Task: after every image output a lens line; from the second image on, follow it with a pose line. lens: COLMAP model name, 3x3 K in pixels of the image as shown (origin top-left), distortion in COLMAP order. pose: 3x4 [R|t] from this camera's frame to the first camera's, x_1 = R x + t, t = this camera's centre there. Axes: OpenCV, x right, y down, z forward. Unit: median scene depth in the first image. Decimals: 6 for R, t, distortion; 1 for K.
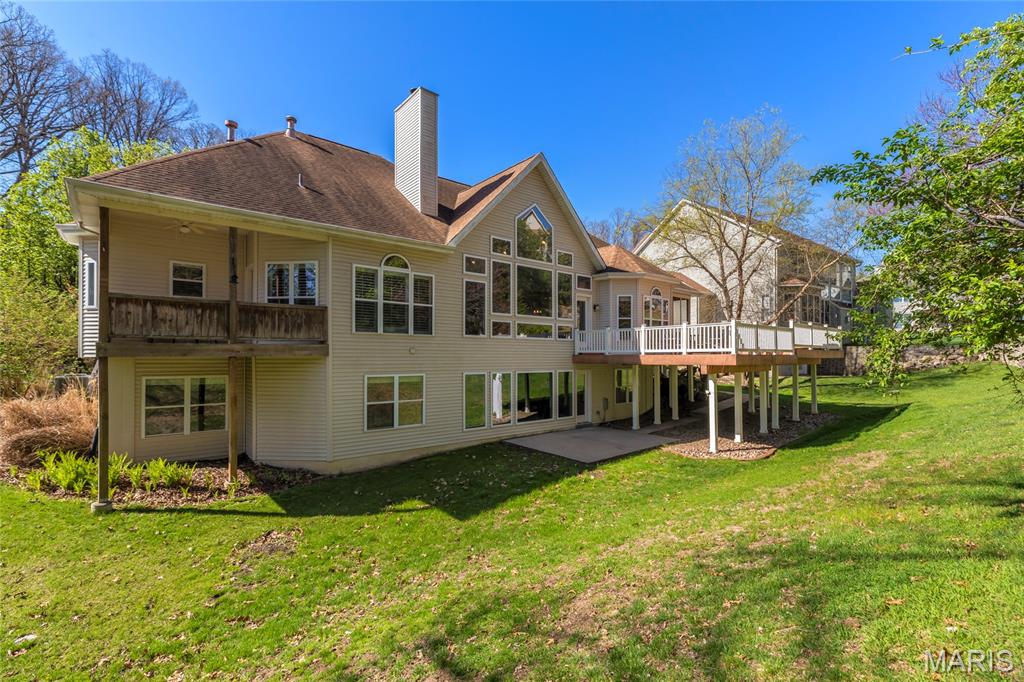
lens RADIAL K [[458.7, 0, 512.0], [0, 458.7, 341.0], [0, 0, 1]] dist [0.000638, 0.000175]
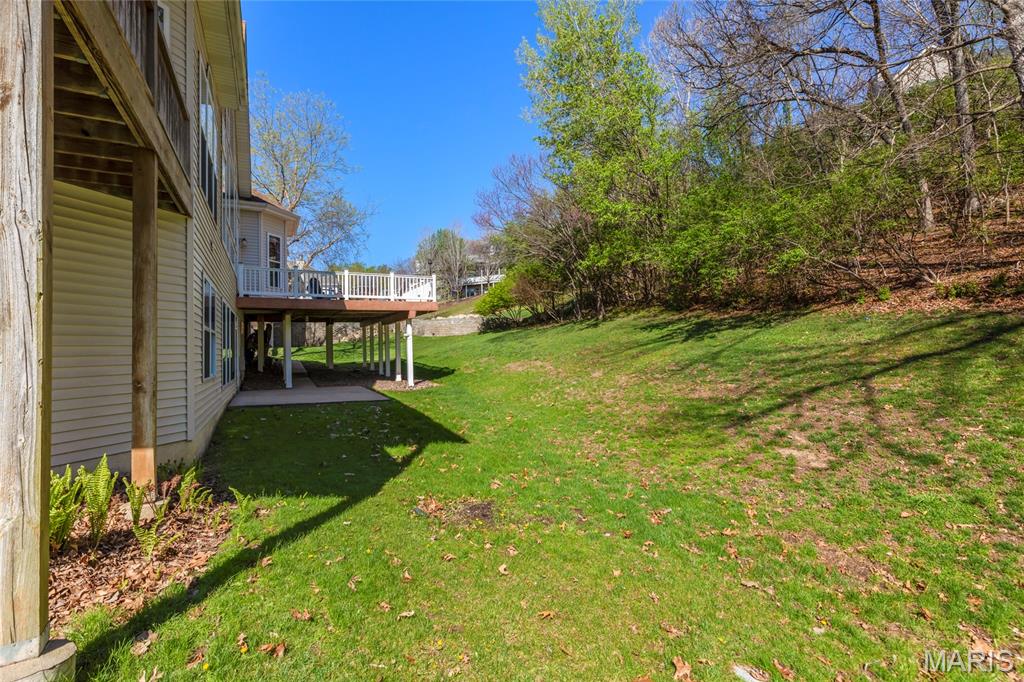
lens RADIAL K [[458.7, 0, 512.0], [0, 458.7, 341.0], [0, 0, 1]] dist [0.000638, 0.000175]
pose [[0.232711, 0.010315, 0.972491, -0.583845], [-0.015951, 0.999850, -0.006788, 0.118680], [-0.972415, -0.013933, 0.232841, 0.428105]]
